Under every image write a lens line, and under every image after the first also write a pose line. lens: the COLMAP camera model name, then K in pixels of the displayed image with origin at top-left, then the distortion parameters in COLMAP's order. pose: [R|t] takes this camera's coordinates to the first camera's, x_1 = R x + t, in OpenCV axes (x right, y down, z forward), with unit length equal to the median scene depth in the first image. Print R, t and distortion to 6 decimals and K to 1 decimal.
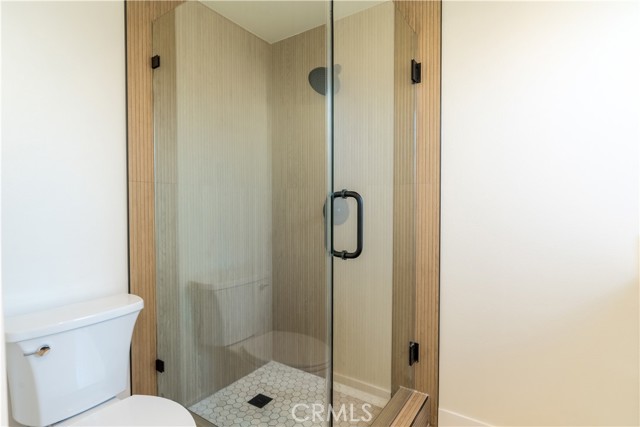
lens RADIAL K [[329.5, 0, 316.0], [0, 329.5, 214.3], [0, 0, 1]] dist [-0.009354, 0.000358]
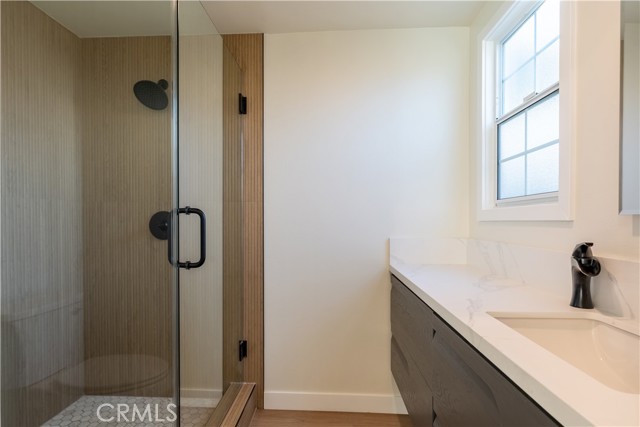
lens RADIAL K [[330.3, 0, 316.0], [0, 330.3, 227.2], [0, 0, 1]] dist [-0.008318, 0.000725]
pose [[0.854005, -0.008690, 0.520192, -0.074165], [0.010761, 0.999942, -0.000963, 0.000717], [-0.520154, 0.006420, 0.854049, -0.107352]]
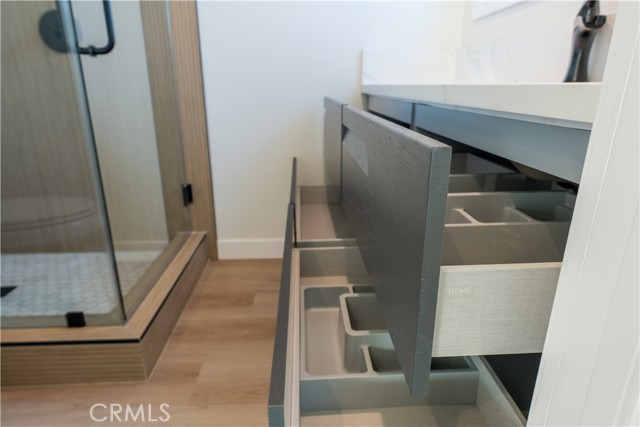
lens RADIAL K [[392.8, 0, 318.3], [0, 392.8, 218.8], [0, 0, 1]] dist [-0.009748, 0.000003]
pose [[0.801536, -0.189917, 0.566985, -0.057990], [0.010443, 0.952521, 0.304292, 0.139067], [-0.597856, -0.237980, 0.765463, -0.120315]]
